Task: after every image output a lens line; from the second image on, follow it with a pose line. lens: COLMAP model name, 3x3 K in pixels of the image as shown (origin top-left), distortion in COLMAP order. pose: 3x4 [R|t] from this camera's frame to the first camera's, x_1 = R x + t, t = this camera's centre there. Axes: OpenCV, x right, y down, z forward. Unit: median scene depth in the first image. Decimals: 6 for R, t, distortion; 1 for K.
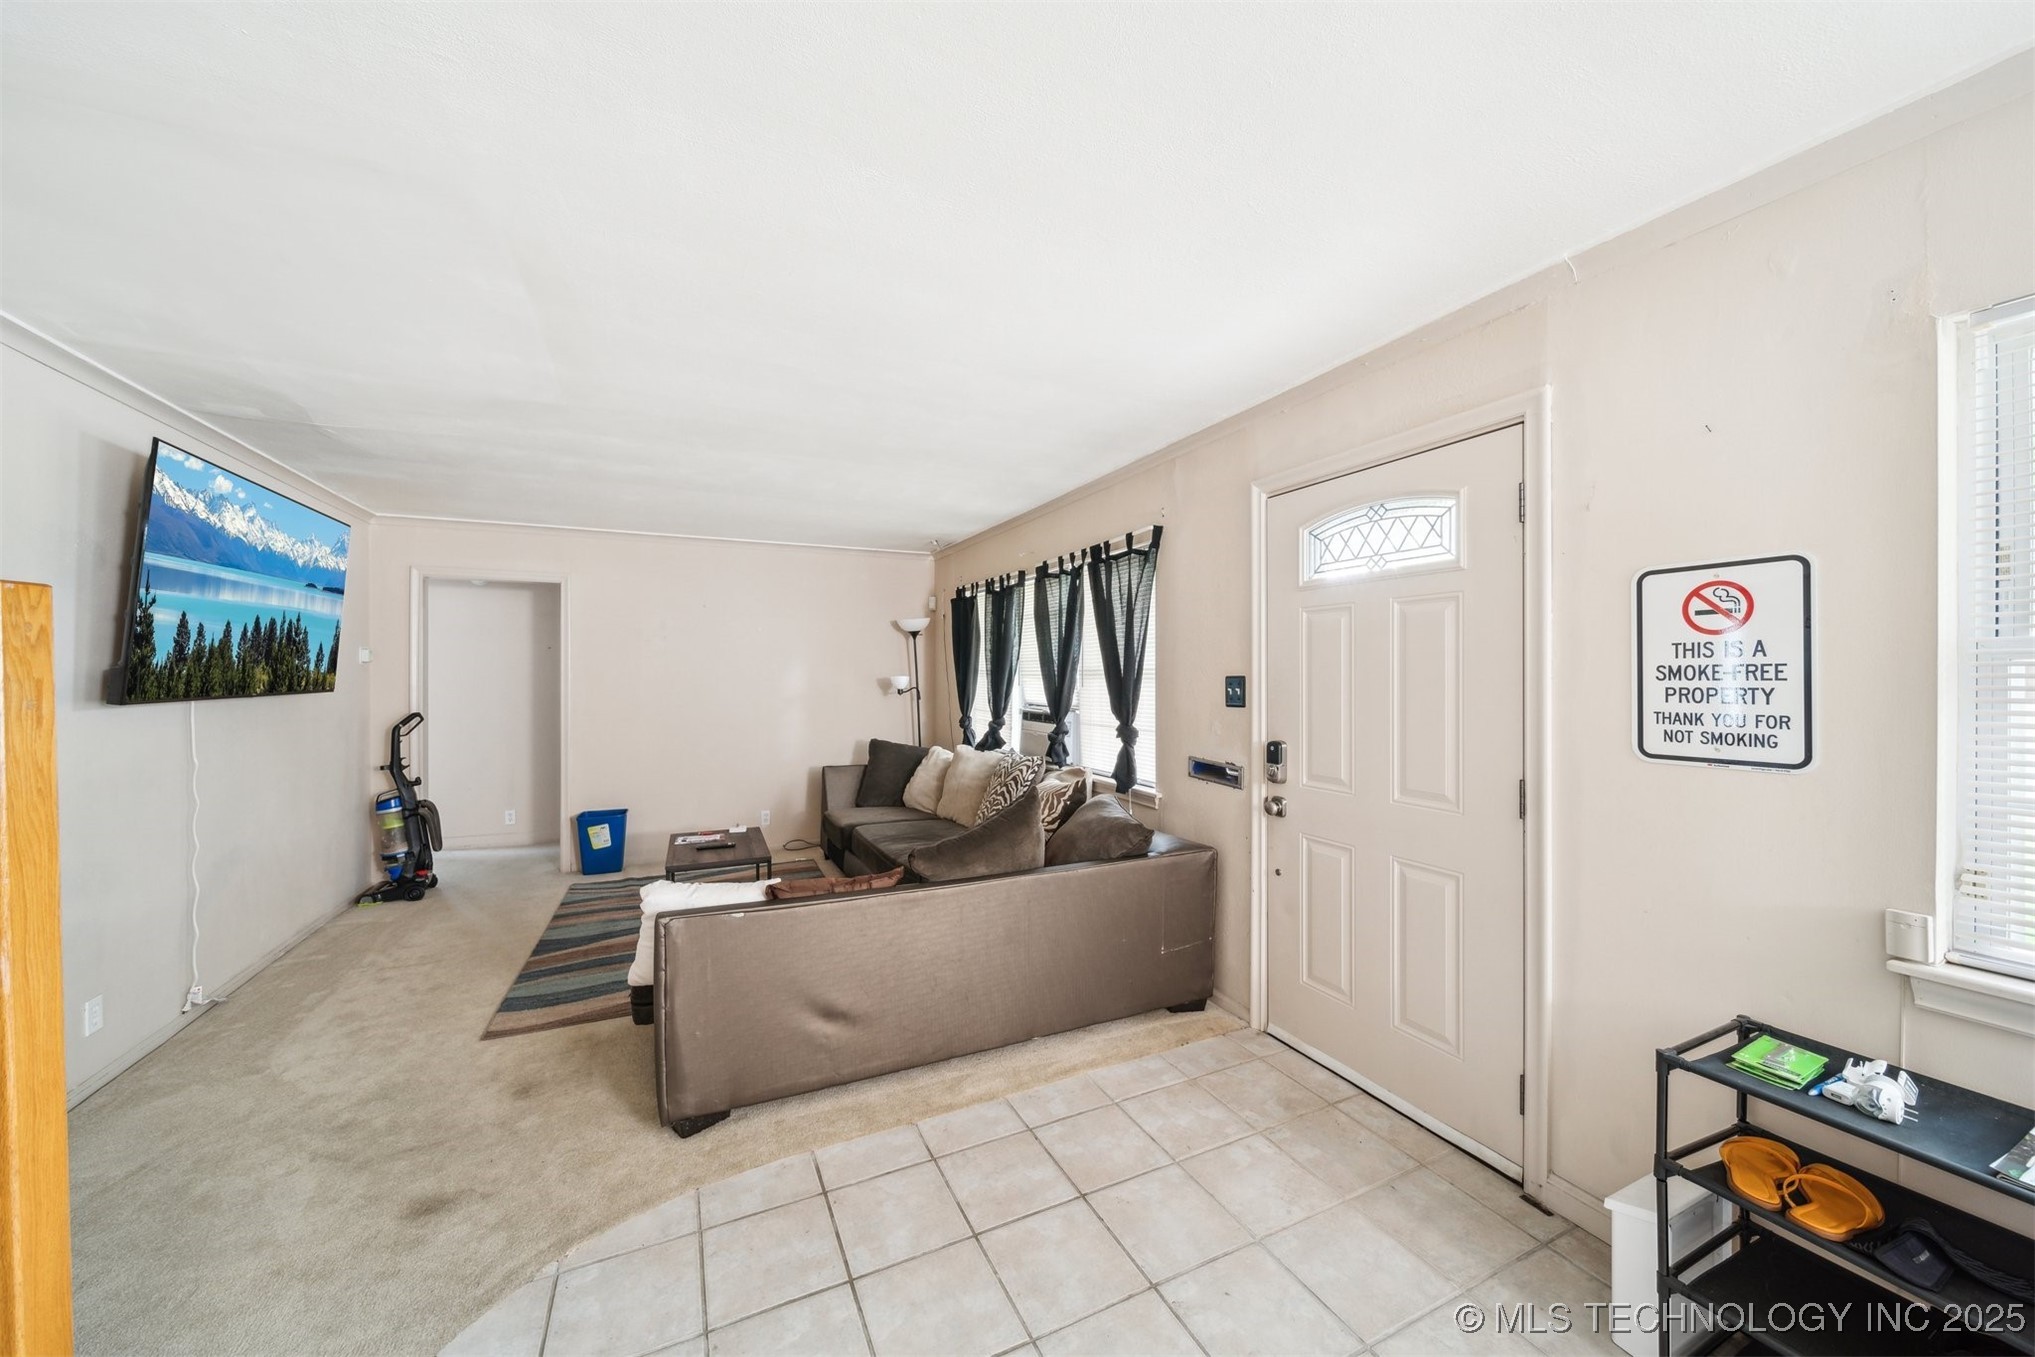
lens RADIAL K [[723.5, 0, 1016.9], [0, 723.5, 674.2], [0, 0, 1]] dist [0.000515, 0.000010]
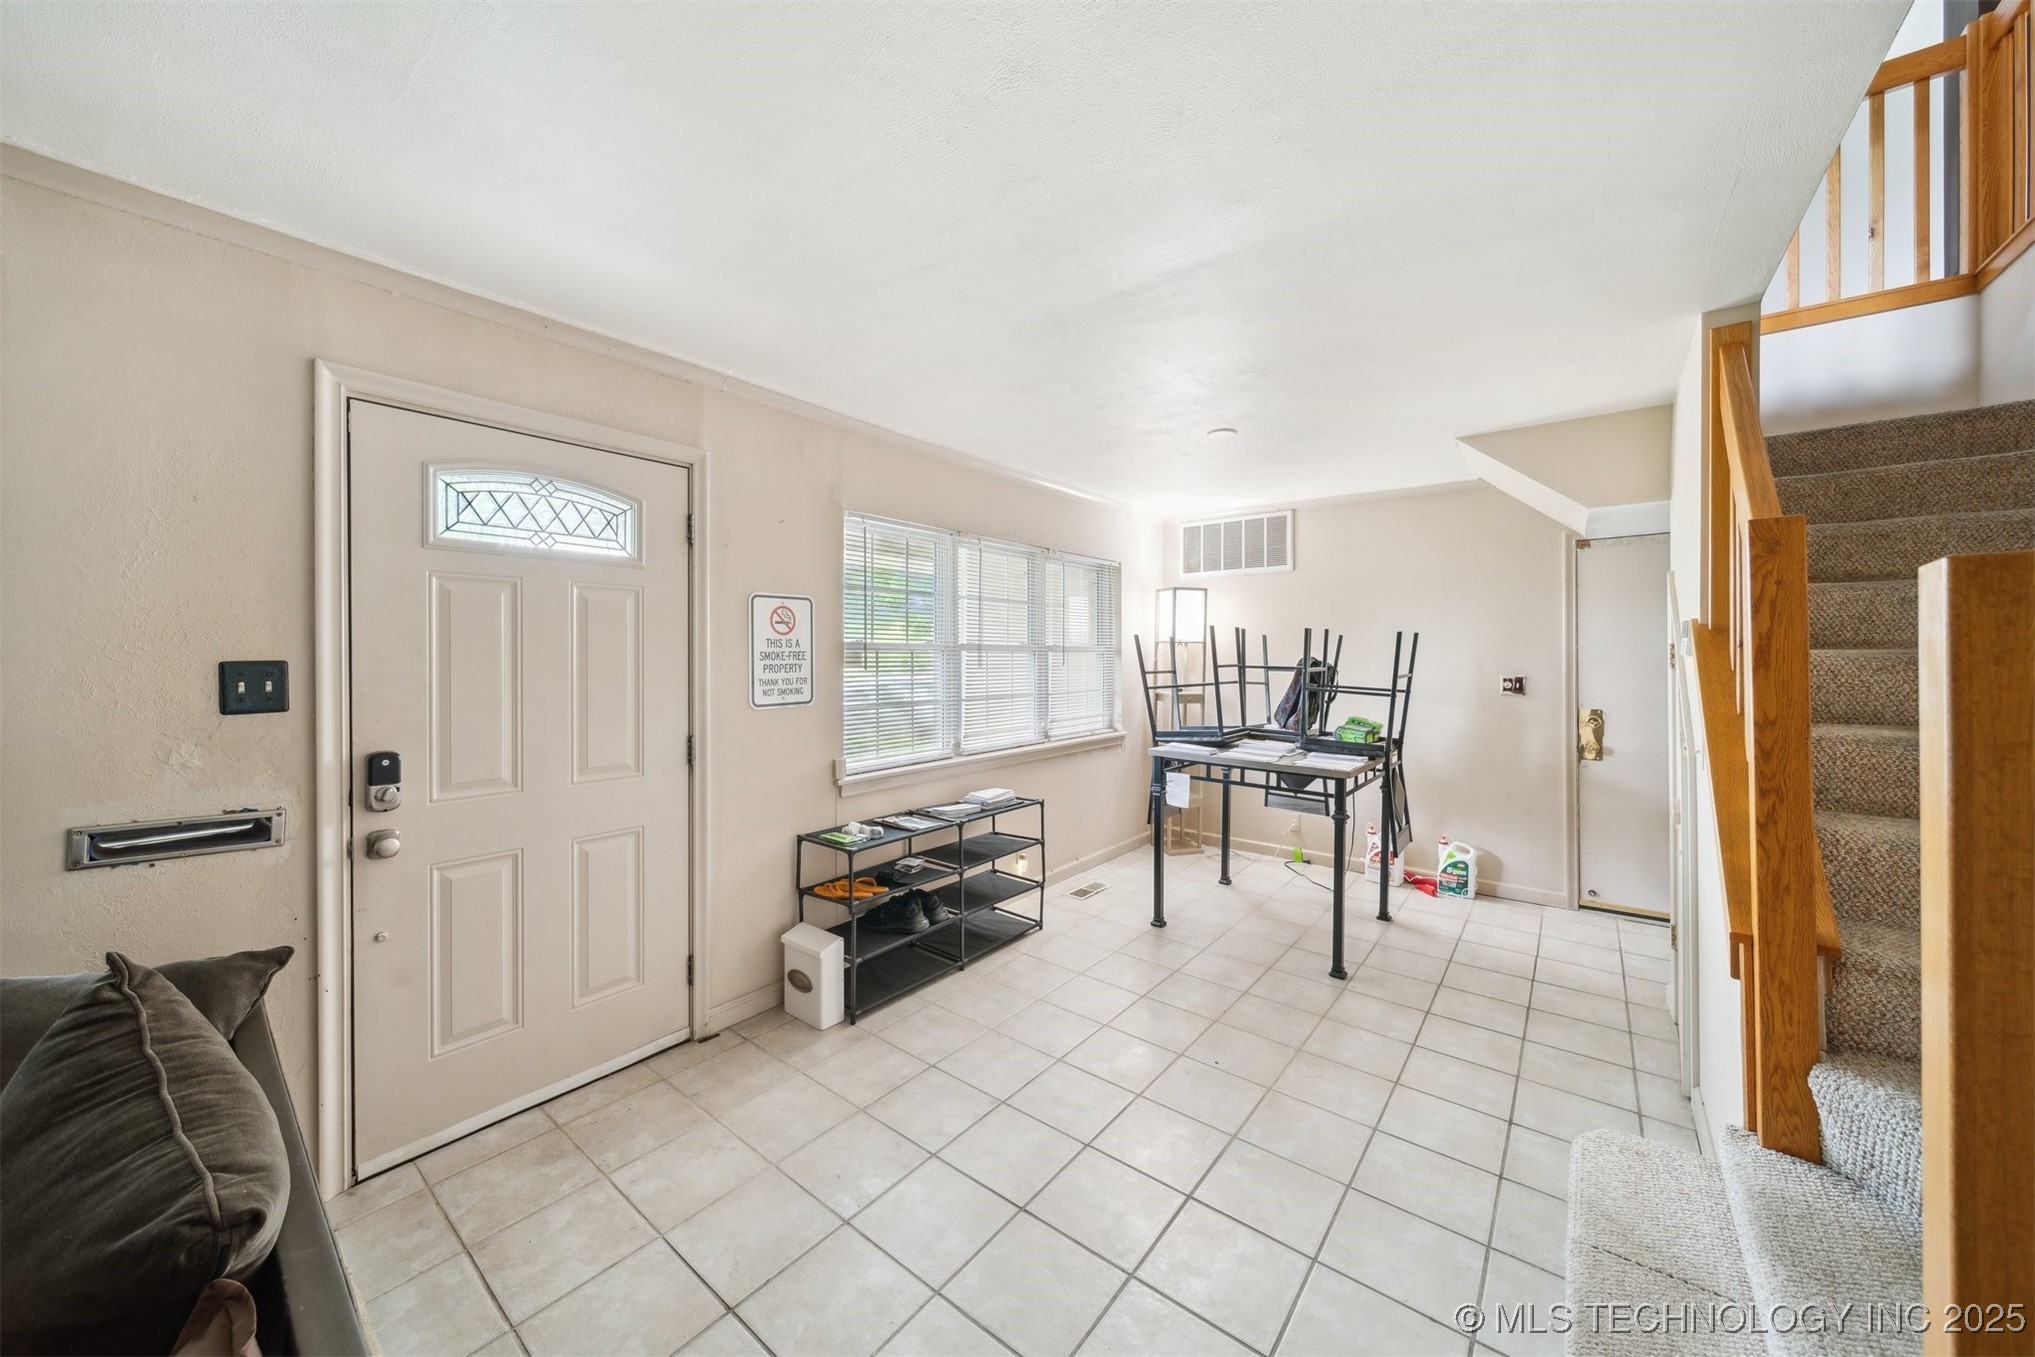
lens RADIAL K [[723.5, 0, 982.1], [0, 723.5, 655.8], [0, 0, 1]] dist [0.000515, 0.000010]
pose [[-0.418938, -0.001409, 0.908014, -0.799879], [-0.000970, 0.999999, 0.001104, -0.004386], [-0.908014, -0.000418, -0.418939, 1.154336]]
